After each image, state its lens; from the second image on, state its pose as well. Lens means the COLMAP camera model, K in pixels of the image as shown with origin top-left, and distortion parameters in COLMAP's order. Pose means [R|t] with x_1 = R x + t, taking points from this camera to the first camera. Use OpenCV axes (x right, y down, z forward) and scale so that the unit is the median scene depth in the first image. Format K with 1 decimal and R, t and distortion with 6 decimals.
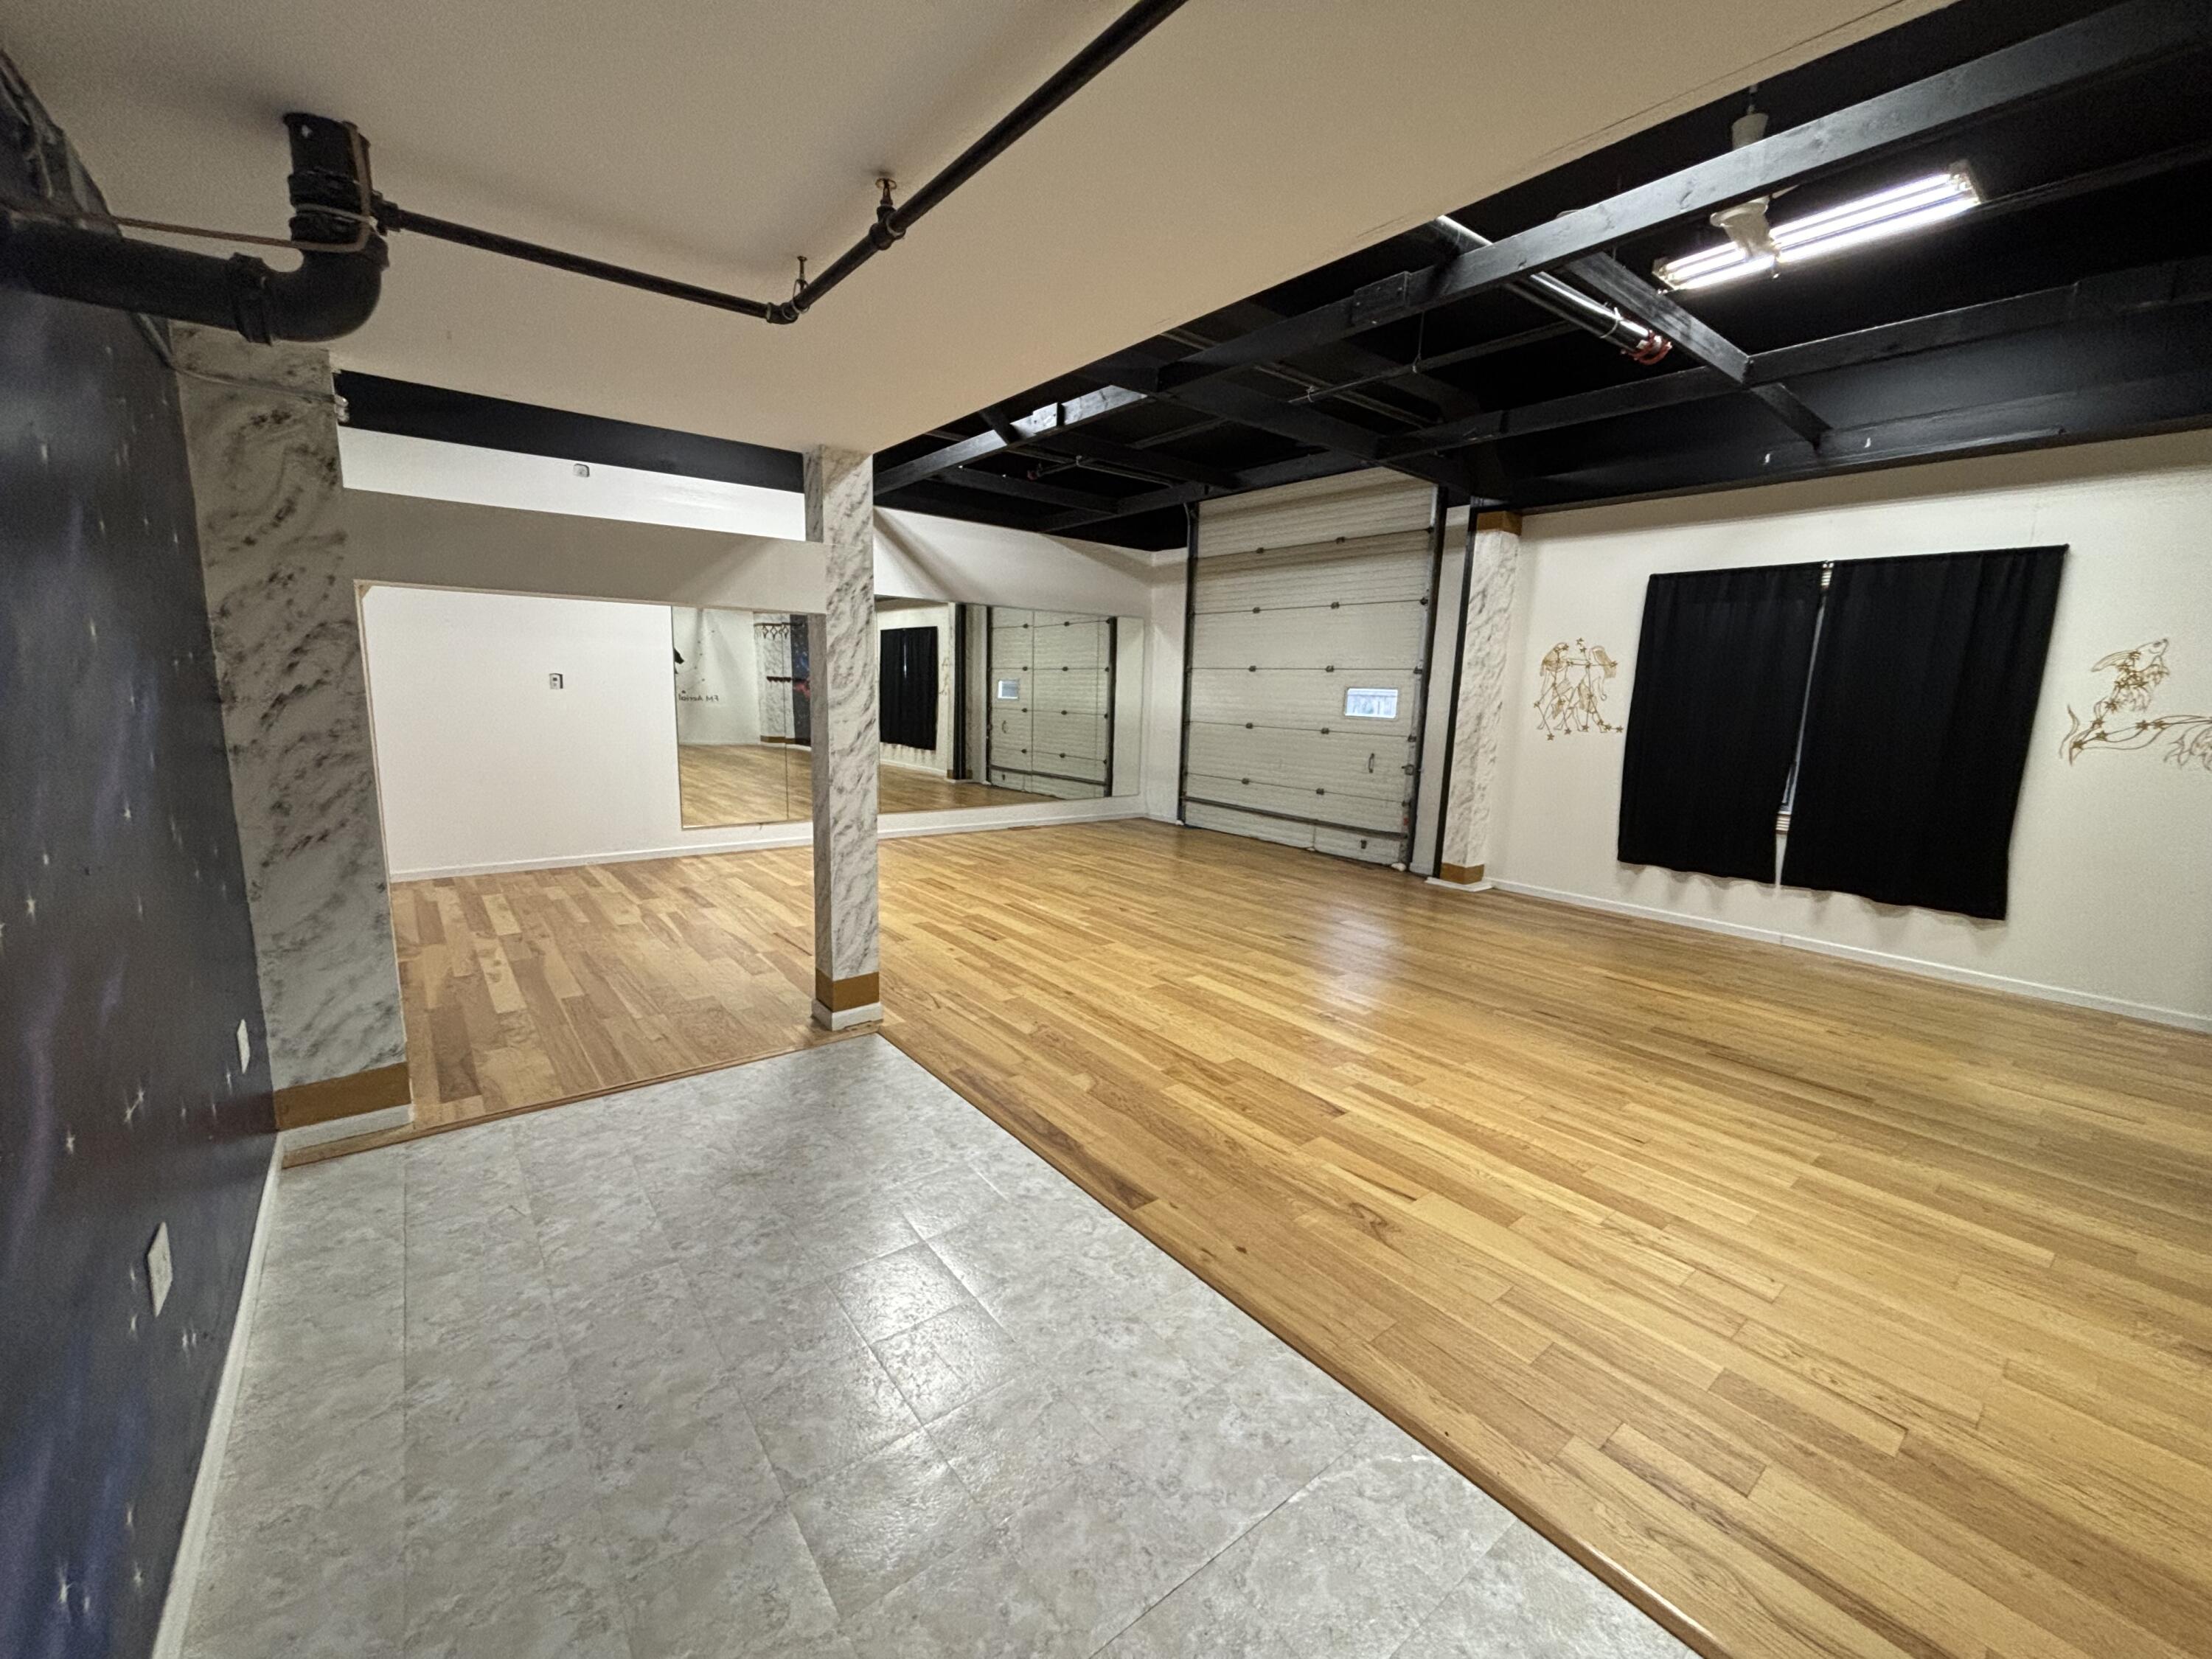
lens RADIAL K [[890.0, 0, 1106.0], [0, 890.0, 829.5], [0, 0, 1]] dist [0.000808, -0.000490]
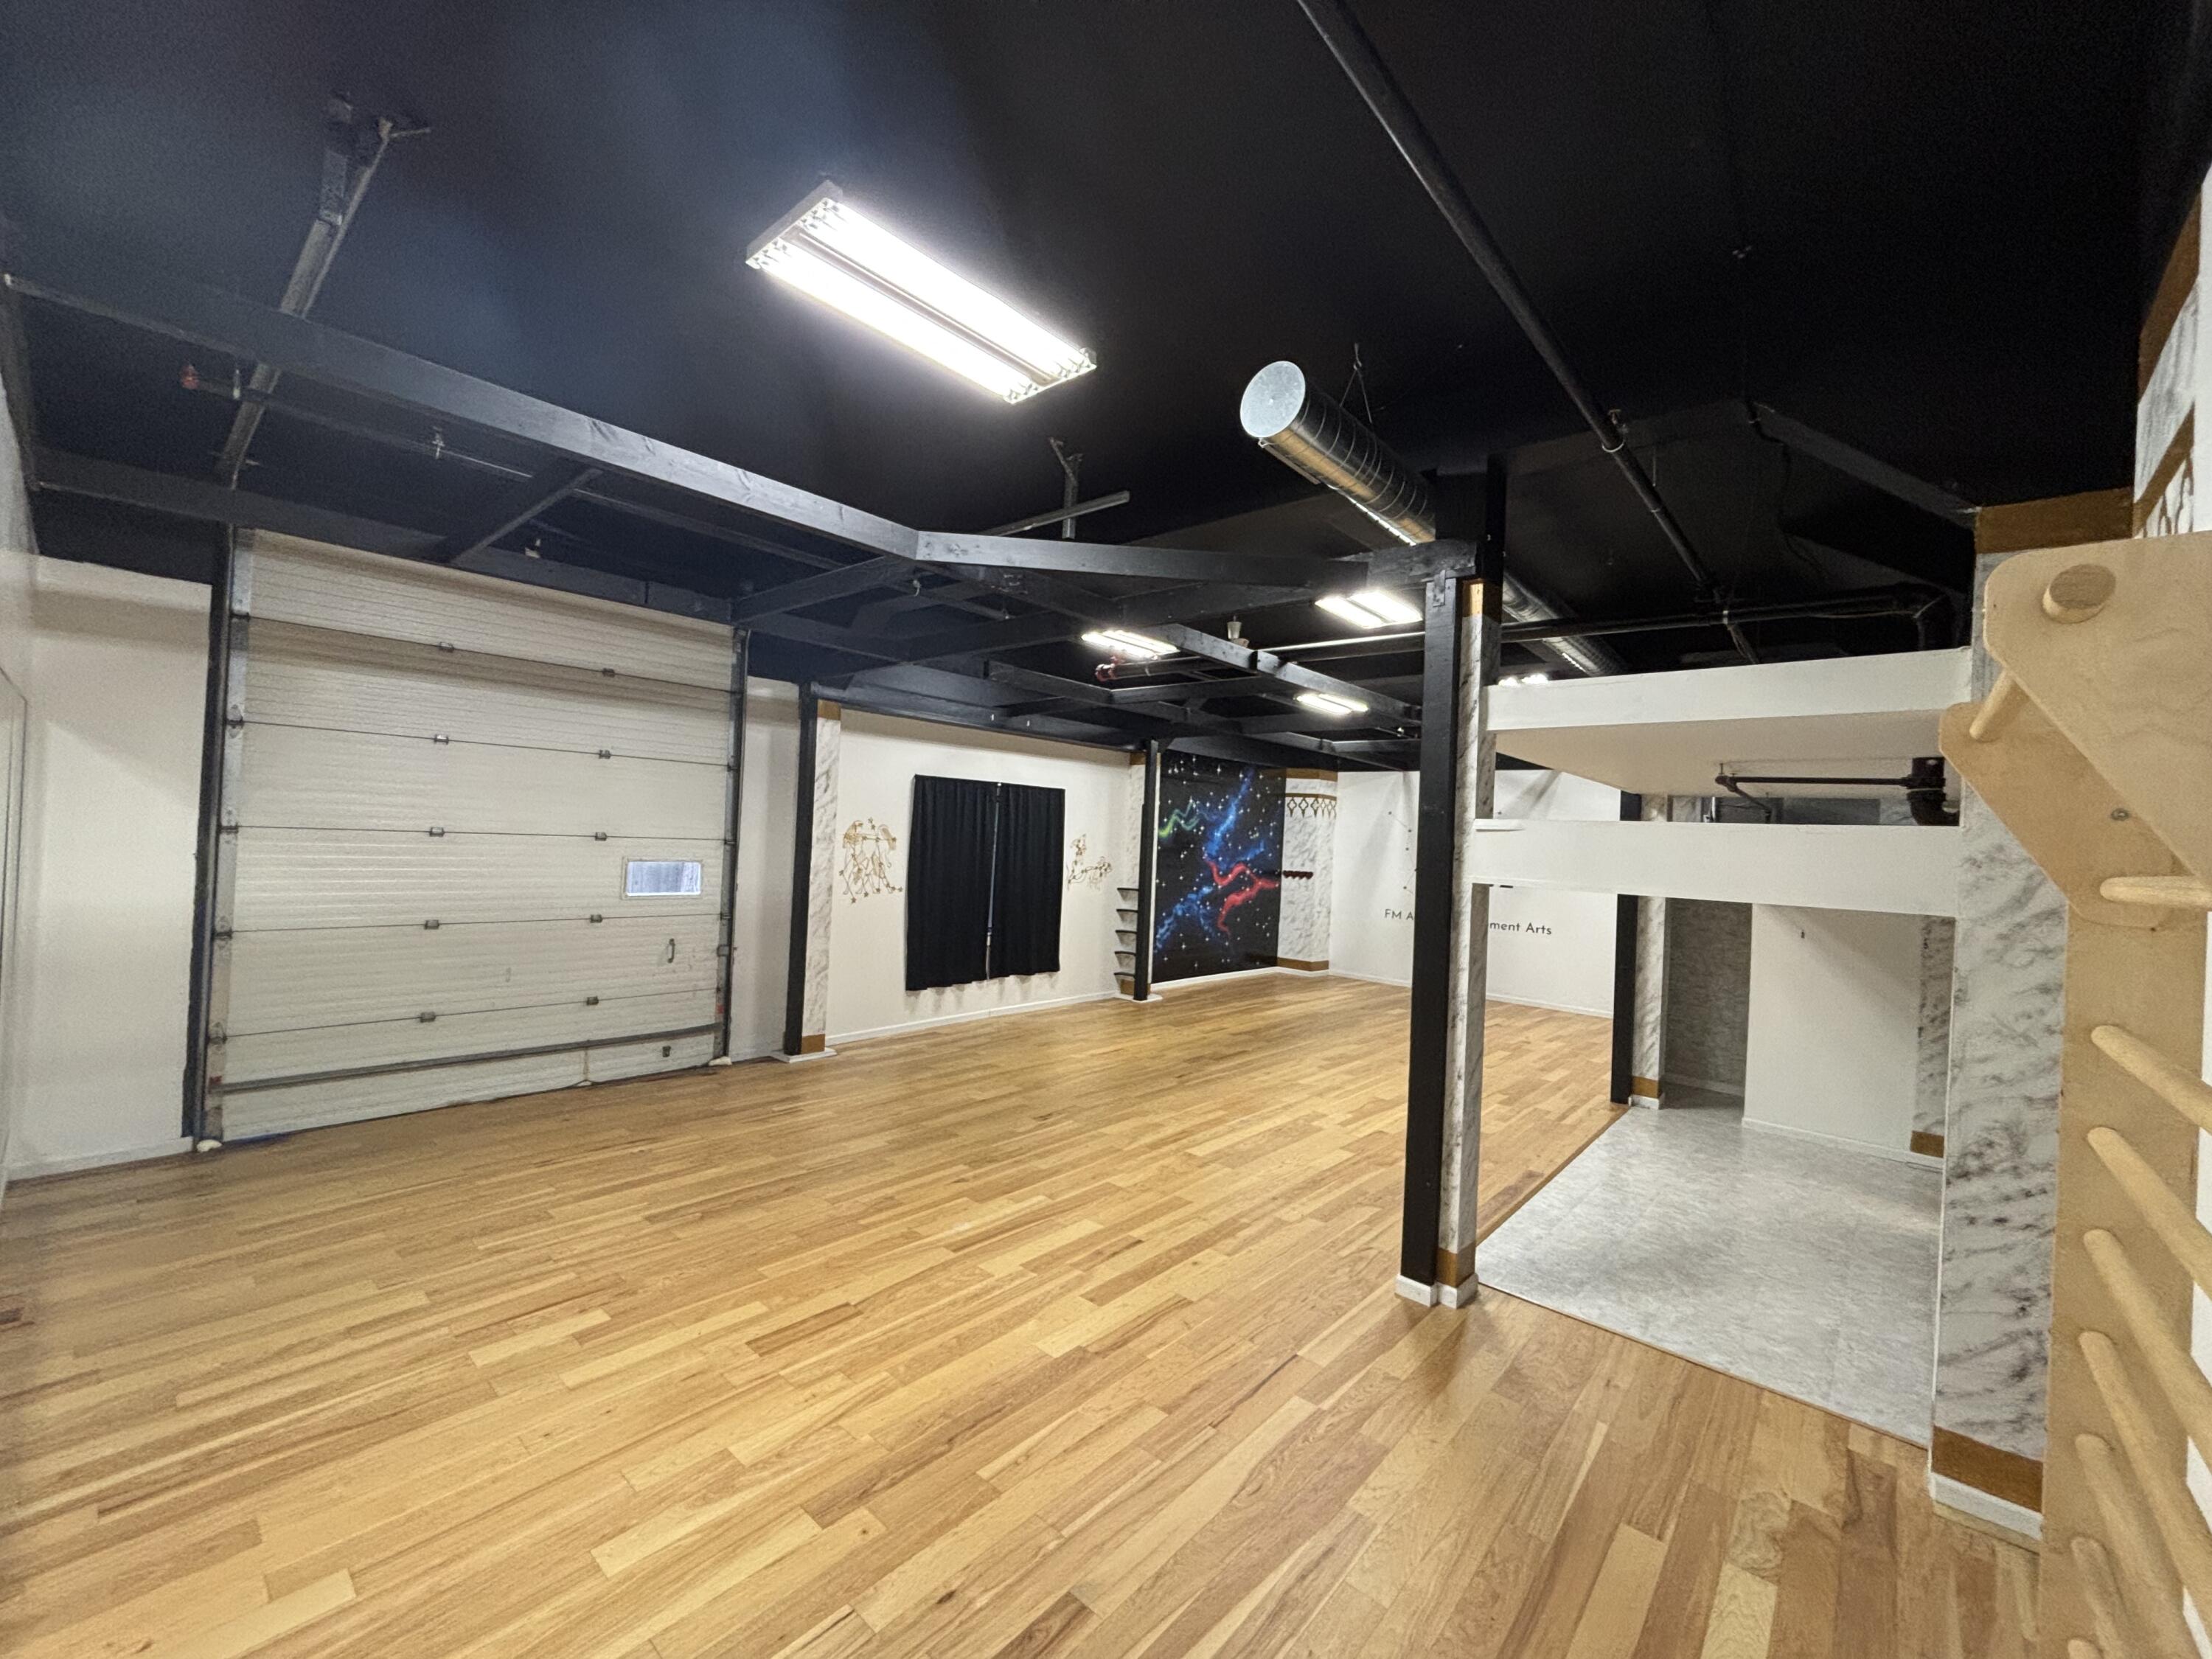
lens RADIAL K [[890.0, 0, 1106.0], [0, 890.0, 829.5], [0, 0, 1]] dist [0.000808, -0.000490]
pose [[-0.174277, -0.032552, 0.984159, -0.728003], [0.106685, 0.992946, 0.051734, -0.233267], [-0.978900, 0.114011, -0.169575, 0.919630]]
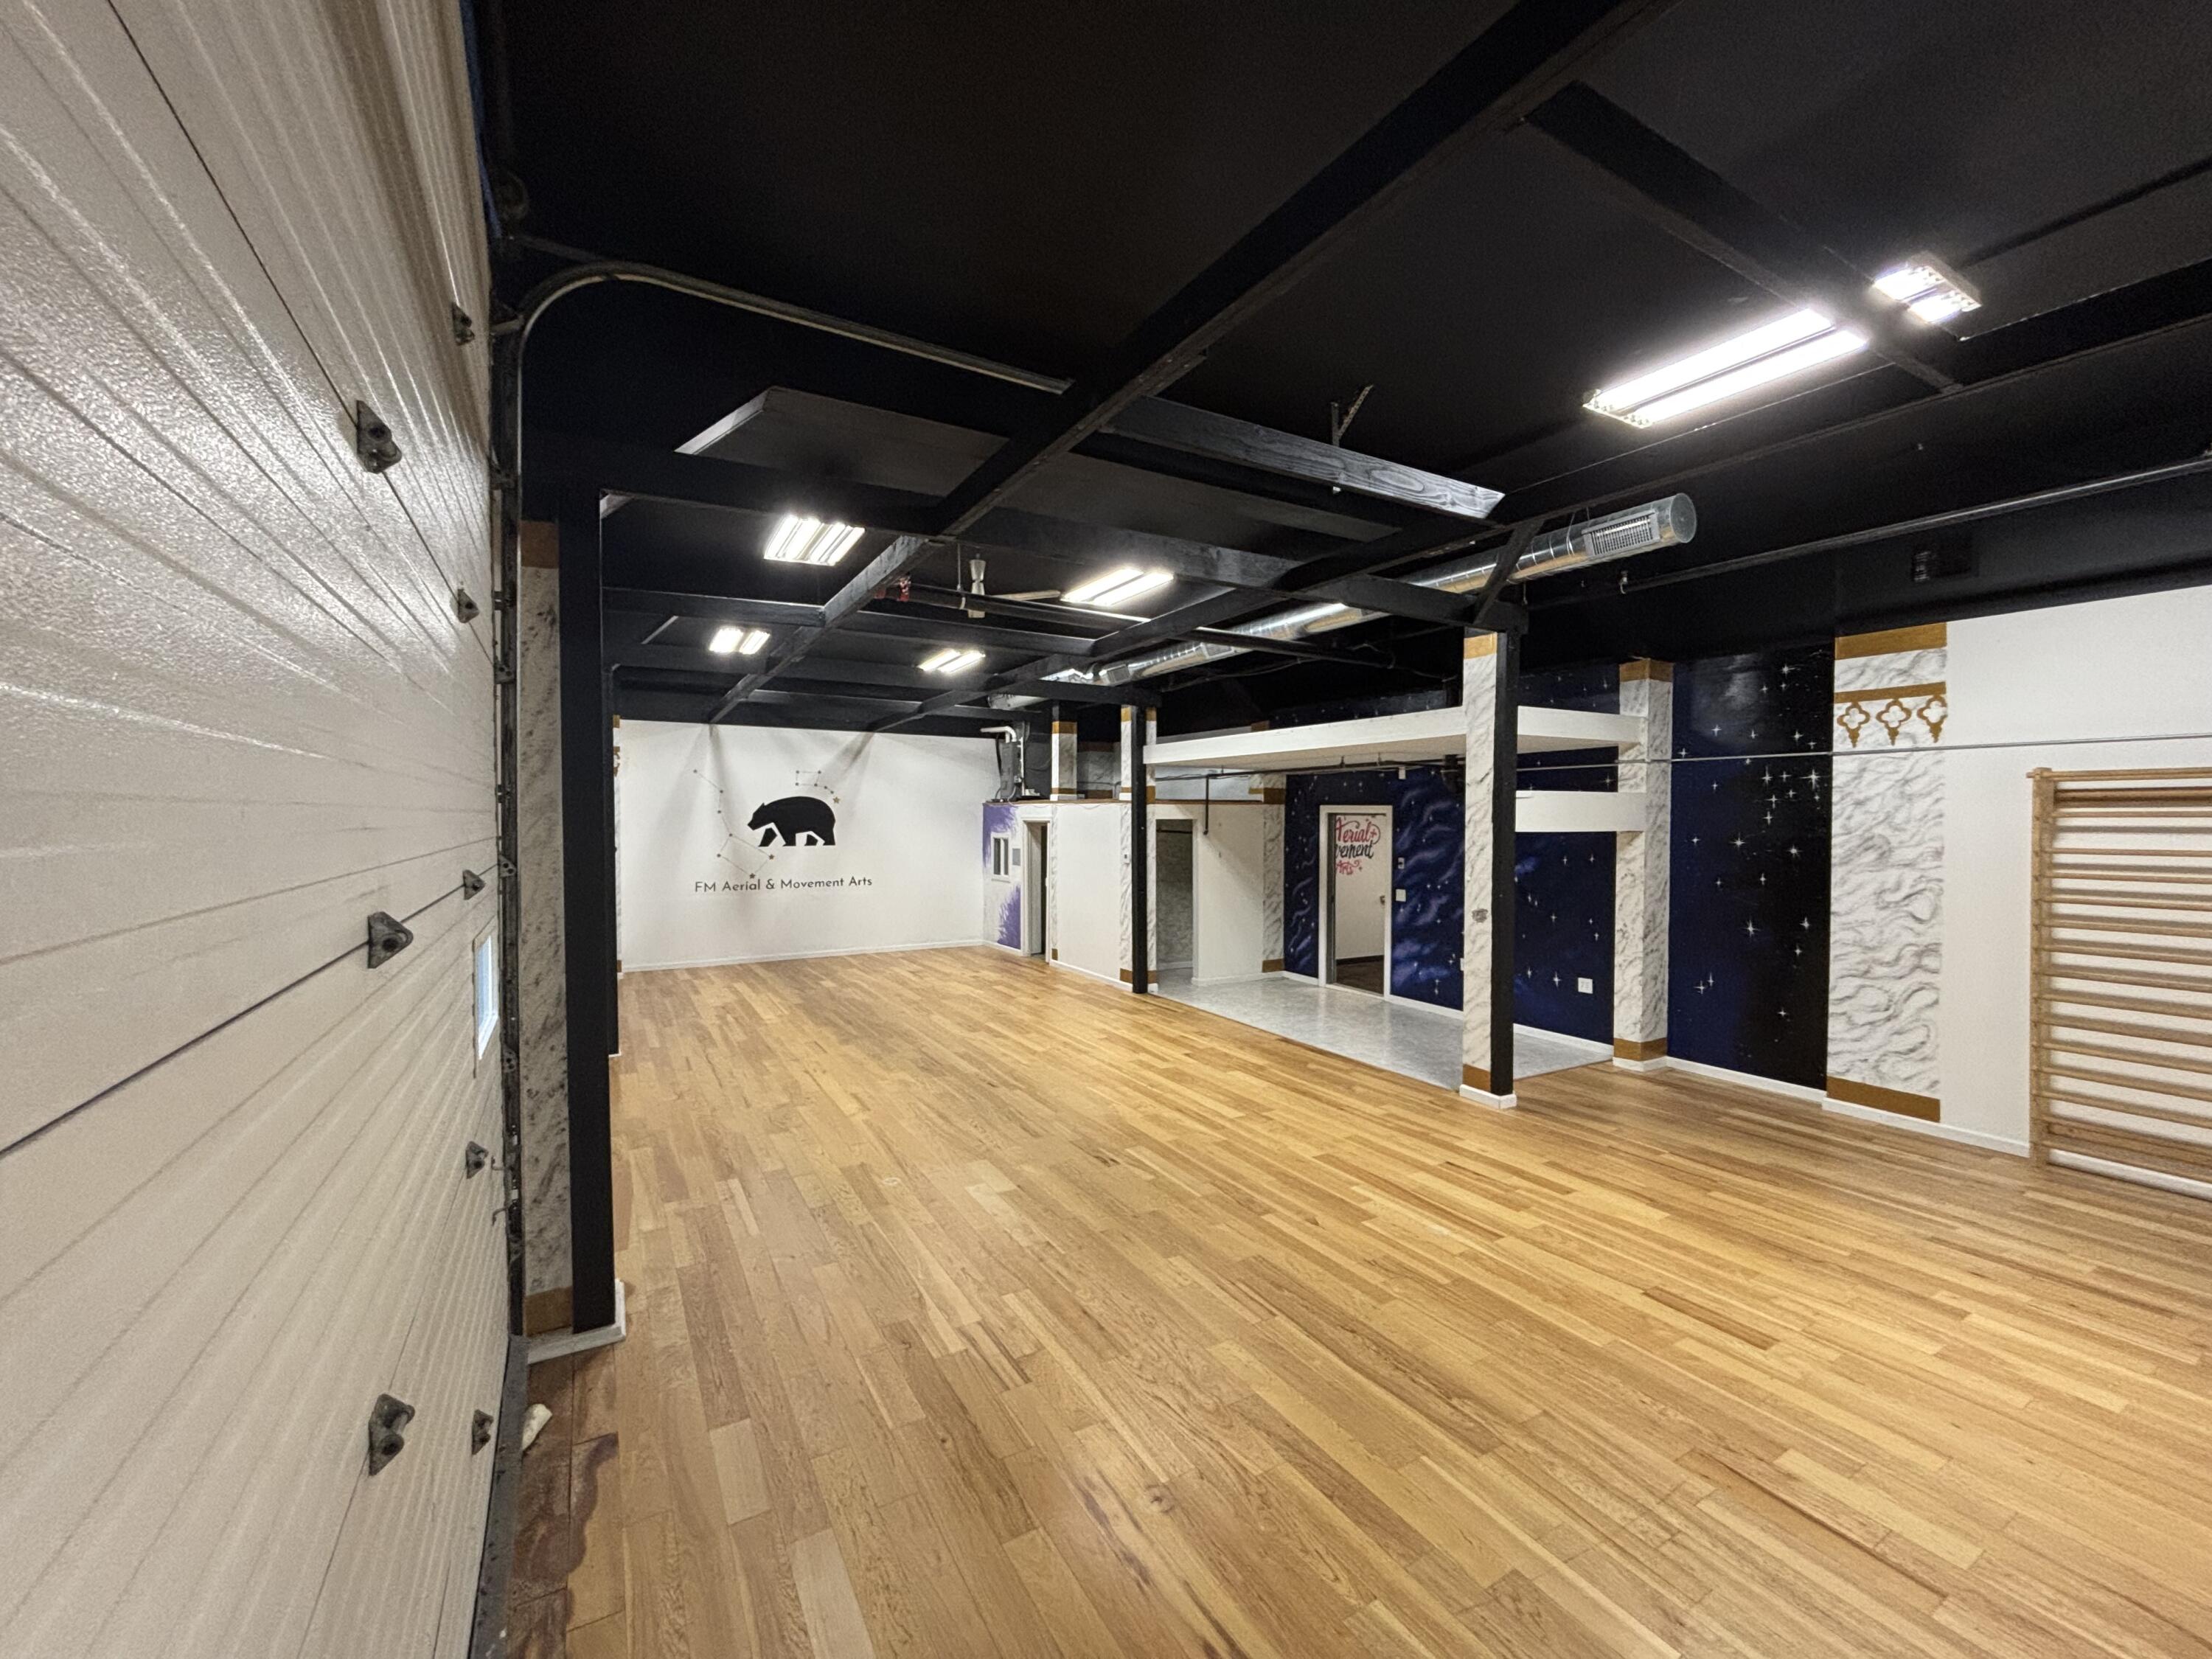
lens RADIAL K [[890.0, 0, 1106.0], [0, 890.0, 829.5], [0, 0, 1]] dist [0.000808, -0.000490]
pose [[-0.988158, -0.034629, 0.149480, 0.078361], [-0.007399, 0.983821, 0.178999, -0.303436], [-0.153260, 0.175774, -0.972427, 1.538084]]
